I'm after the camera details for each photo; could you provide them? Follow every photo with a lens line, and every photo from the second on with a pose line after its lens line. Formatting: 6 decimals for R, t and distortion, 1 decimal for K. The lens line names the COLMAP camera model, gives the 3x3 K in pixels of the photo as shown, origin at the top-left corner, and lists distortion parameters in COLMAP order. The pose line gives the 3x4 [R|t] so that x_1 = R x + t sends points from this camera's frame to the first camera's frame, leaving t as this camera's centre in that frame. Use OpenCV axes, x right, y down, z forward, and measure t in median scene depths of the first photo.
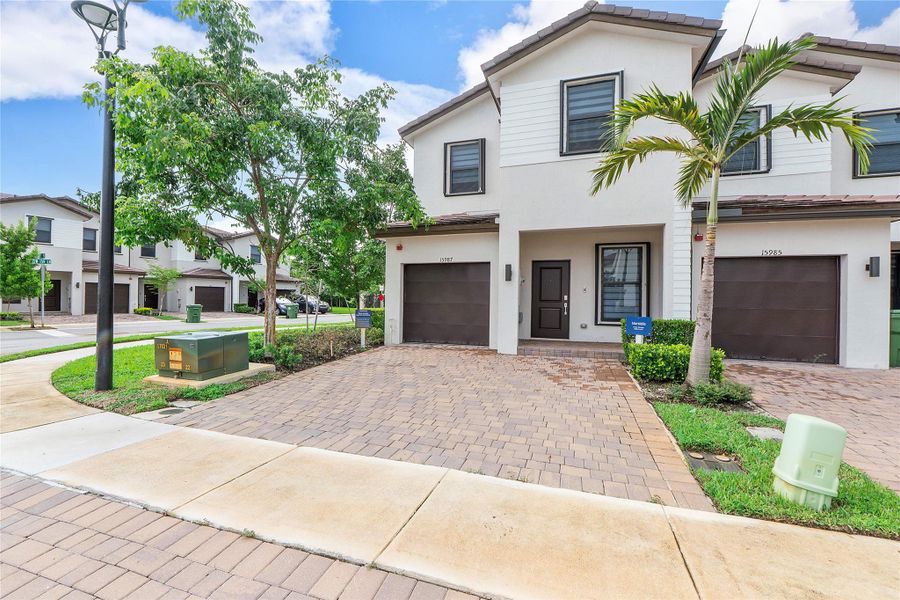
lens RADIAL K [[381.8, 0, 450.6], [0, 381.8, 298.7], [0, 0, 1]] dist [-0.007930, 0.000353]
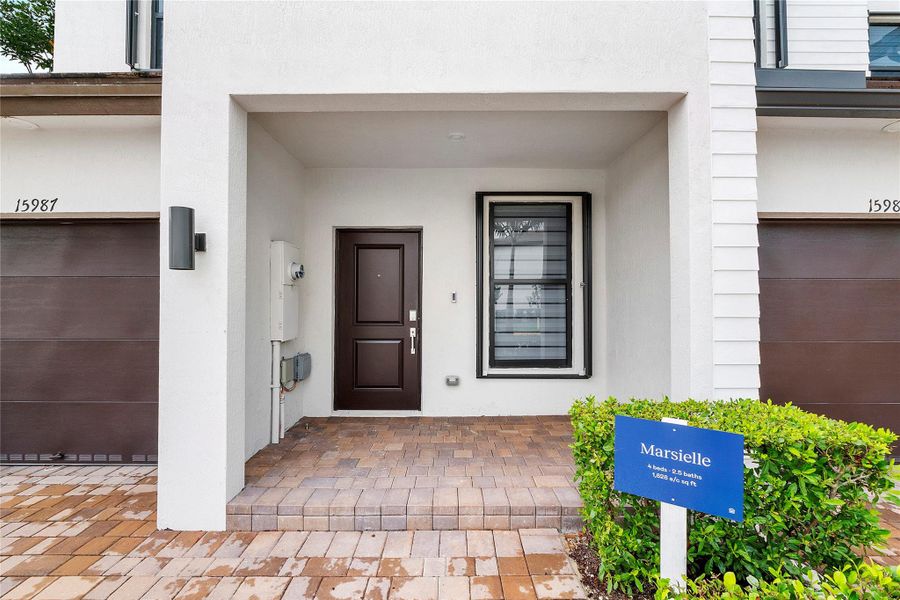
lens RADIAL K [[381.8, 0, 447.2], [0, 381.8, 299.0], [0, 0, 1]] dist [-0.007930, 0.000353]
pose [[0.952465, -0.008946, 0.304518, 0.291661], [0.010109, 0.999946, -0.002242, -0.027882], [-0.304482, 0.005213, 0.952504, 0.810086]]
